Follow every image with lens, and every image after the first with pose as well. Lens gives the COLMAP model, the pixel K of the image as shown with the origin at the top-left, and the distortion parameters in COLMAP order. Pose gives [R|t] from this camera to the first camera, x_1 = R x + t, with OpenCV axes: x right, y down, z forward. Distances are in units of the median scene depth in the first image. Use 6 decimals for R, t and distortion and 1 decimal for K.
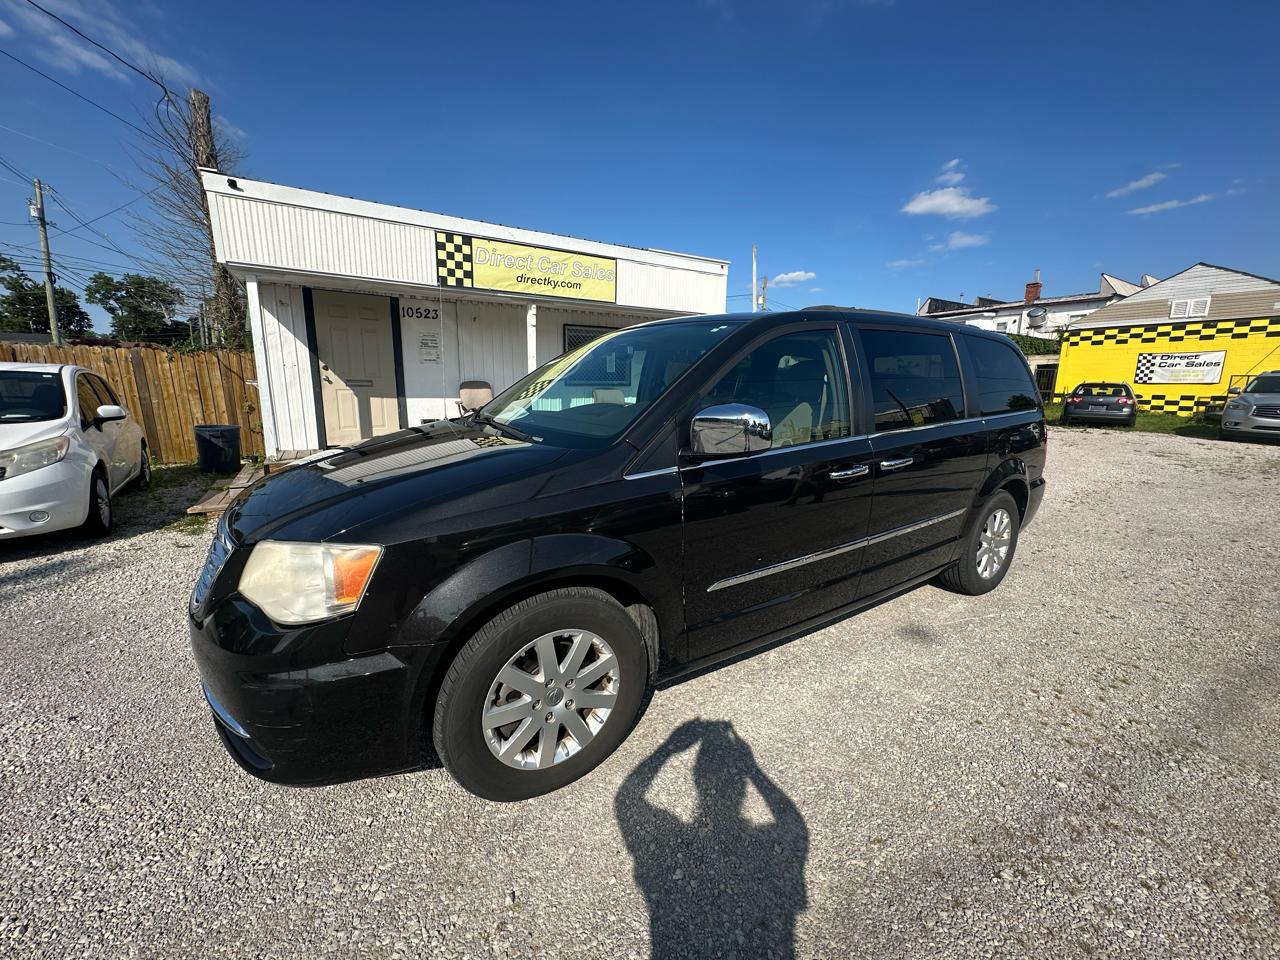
lens RADIAL K [[513.0, 0, 642.6], [0, 513.0, 484.5], [0, 0, 1]] dist [-0.002404, 0.001006]
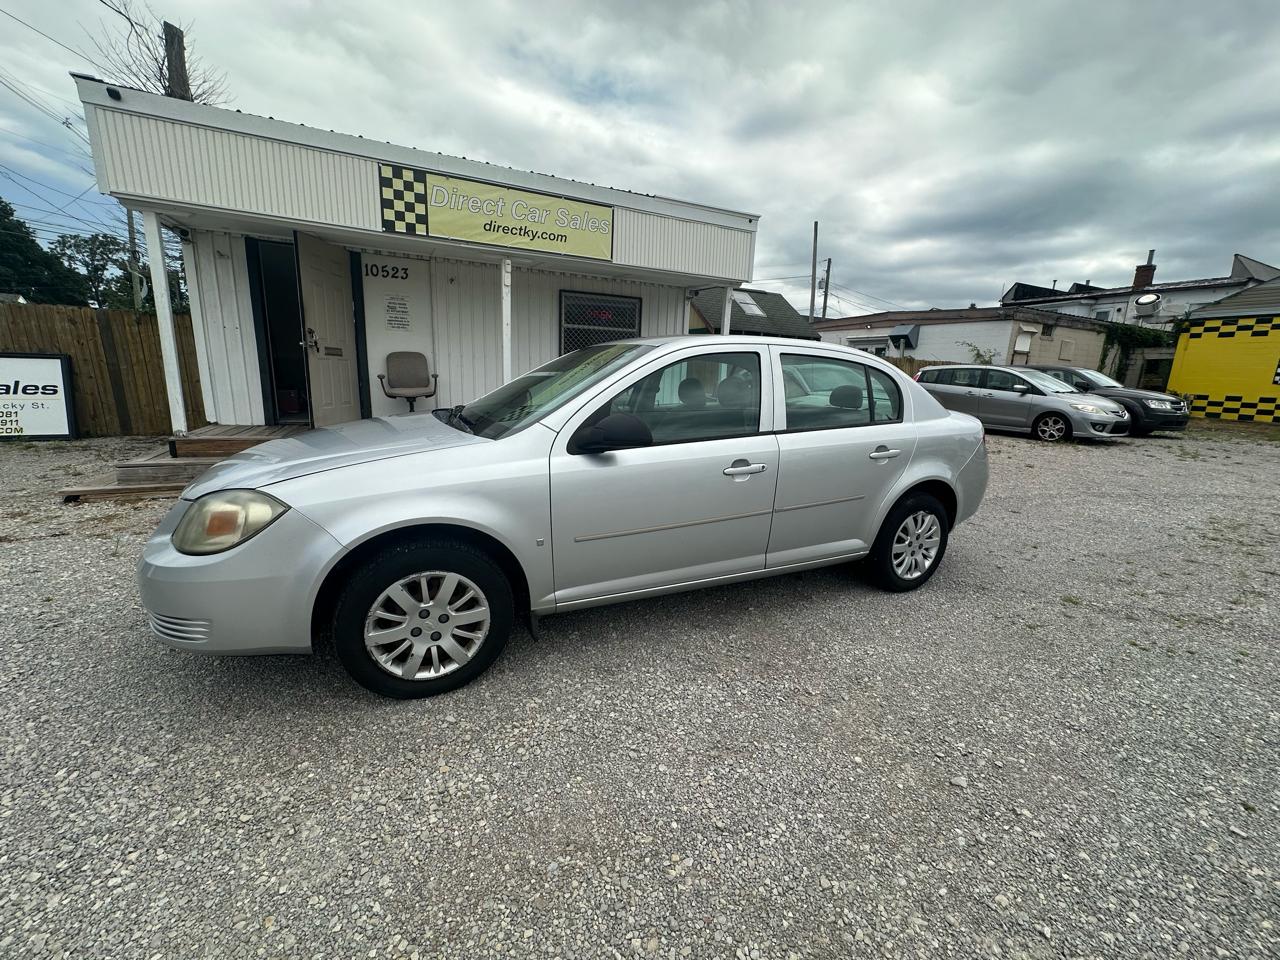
lens RADIAL K [[513.0, 0, 641.1], [0, 513.0, 482.4], [0, 0, 1]] dist [-0.002404, 0.001006]
pose [[0.993387, 0.049746, -0.103481, 0.092682], [-0.047779, 0.998629, 0.021400, -0.018681], [0.104404, -0.016314, 0.994401, 0.172831]]
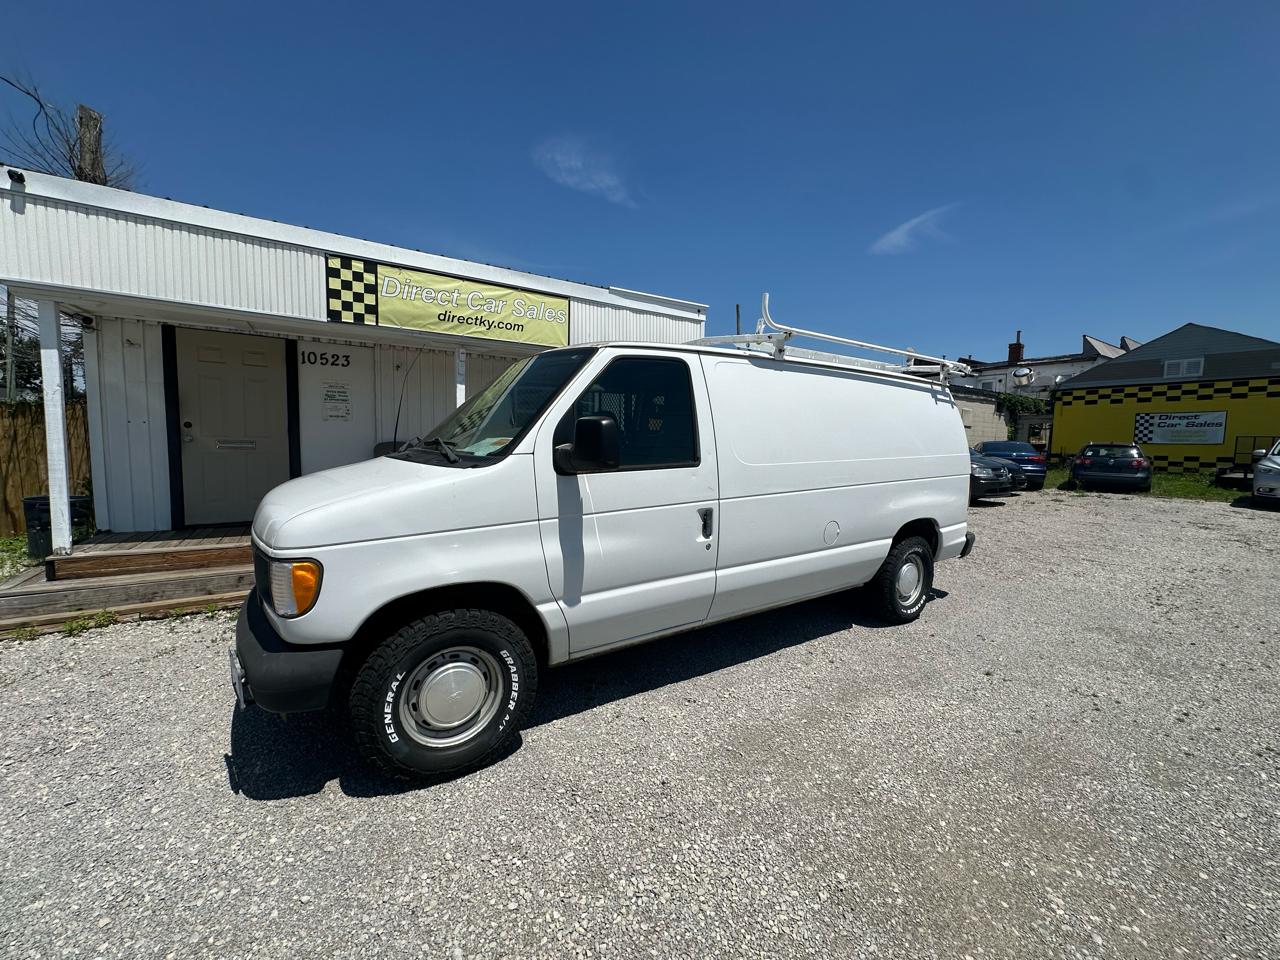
lens RADIAL K [[513.0, 0, 642.0], [0, 513.0, 481.4], [0, 0, 1]] dist [-0.002404, 0.001006]
pose [[0.999794, 0.002733, 0.020115, 0.046310], [-0.000442, 0.993591, -0.113034, -0.049418], [-0.020295, 0.113001, 0.993388, 0.198487]]
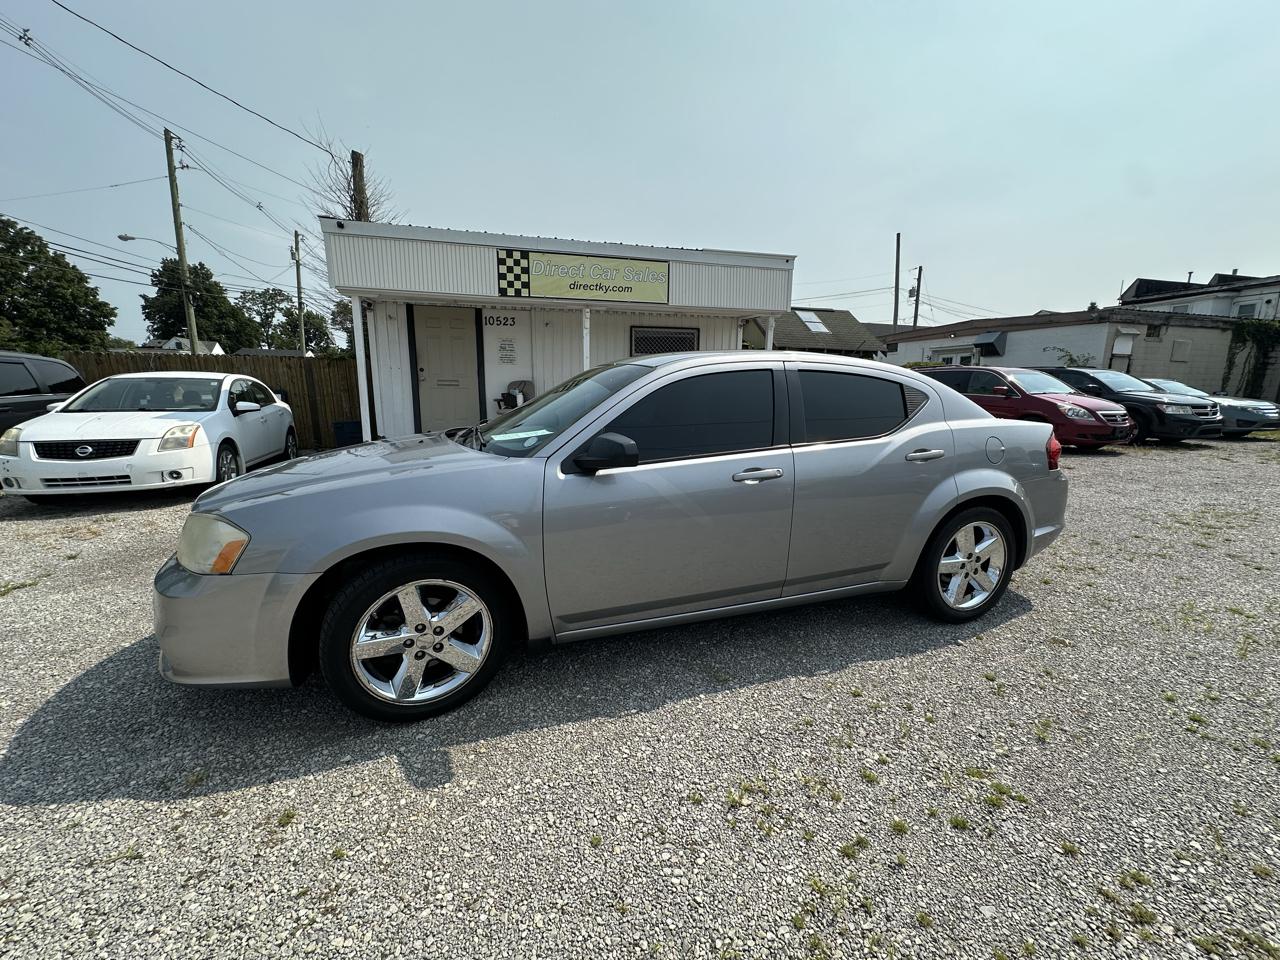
lens RADIAL K [[513.0, 0, 641.4], [0, 513.0, 481.9], [0, 0, 1]] dist [-0.002404, 0.001006]
pose [[0.960151, 0.046206, -0.275637, 0.188699], [-0.049011, 0.998793, -0.003292, 0.010183], [0.275152, 0.016670, 0.961256, -0.002564]]
